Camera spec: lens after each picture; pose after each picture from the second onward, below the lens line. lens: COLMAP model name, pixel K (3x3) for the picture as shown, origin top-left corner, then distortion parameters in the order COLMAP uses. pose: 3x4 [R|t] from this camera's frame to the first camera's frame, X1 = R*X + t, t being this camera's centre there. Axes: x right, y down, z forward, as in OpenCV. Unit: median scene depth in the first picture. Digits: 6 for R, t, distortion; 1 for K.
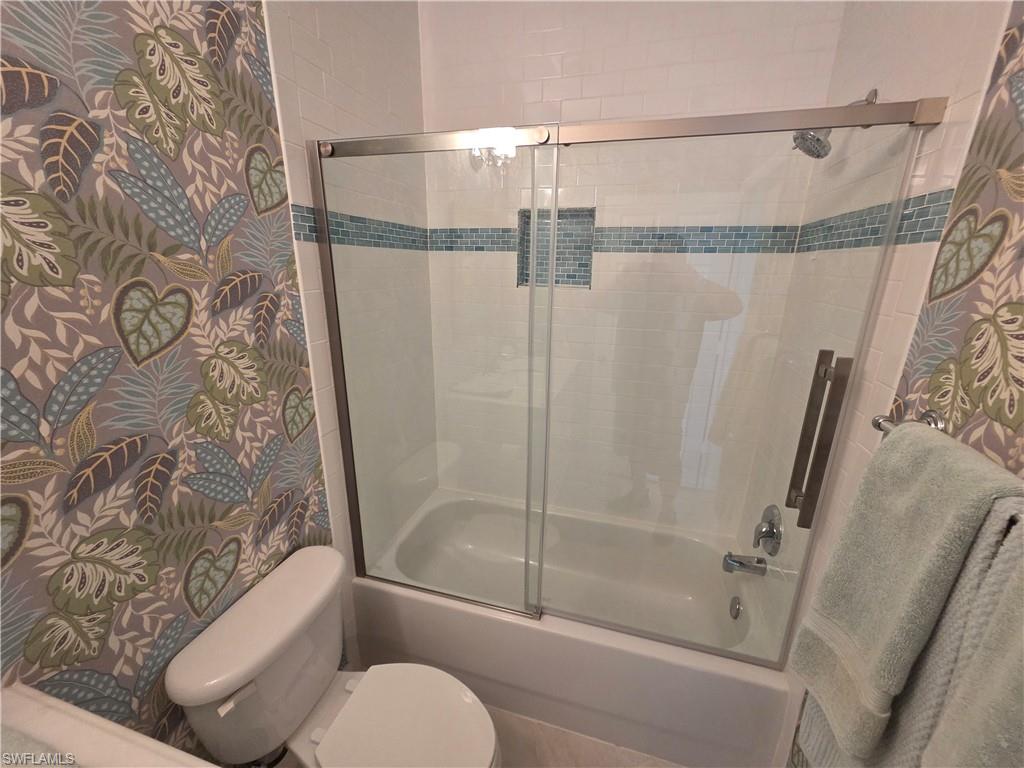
lens RADIAL K [[420.7, 0, 517.3], [0, 420.7, 387.1], [0, 0, 1]] dist [0.006419, -0.000471]
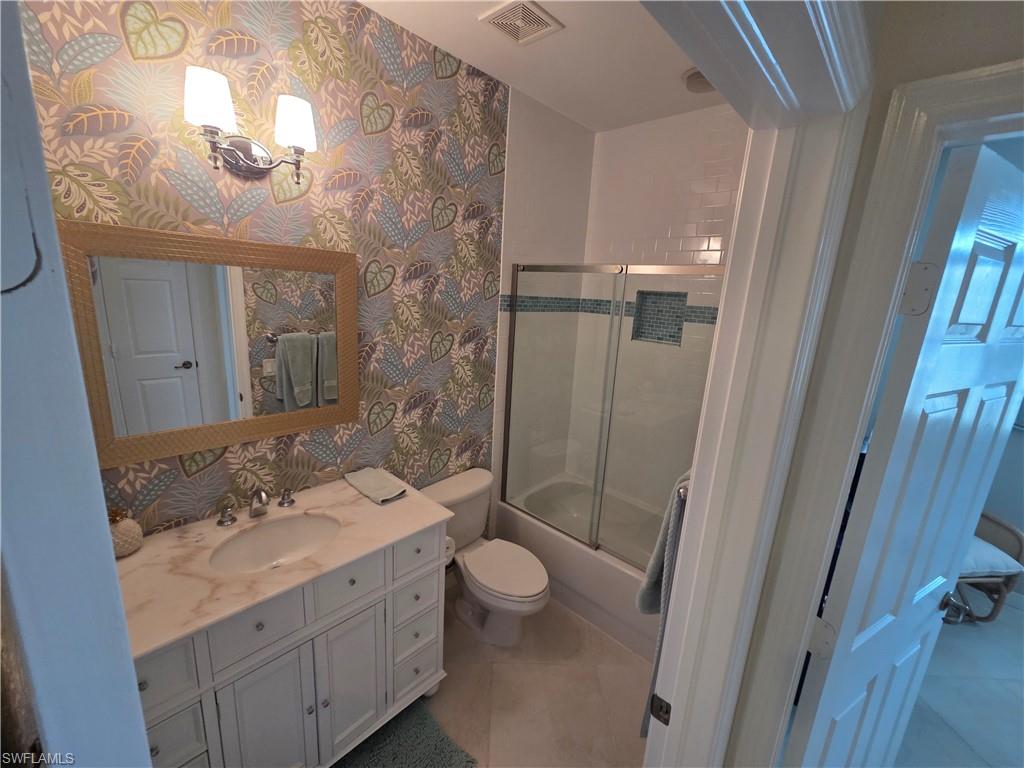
lens RADIAL K [[420.7, 0, 512.5], [0, 420.7, 383.7], [0, 0, 1]] dist [0.006419, -0.000471]
pose [[0.886642, 0.136157, -0.441958, 0.462676], [-0.170445, 0.984611, -0.038606, 0.059323], [0.429900, 0.109559, 0.896205, -0.733954]]
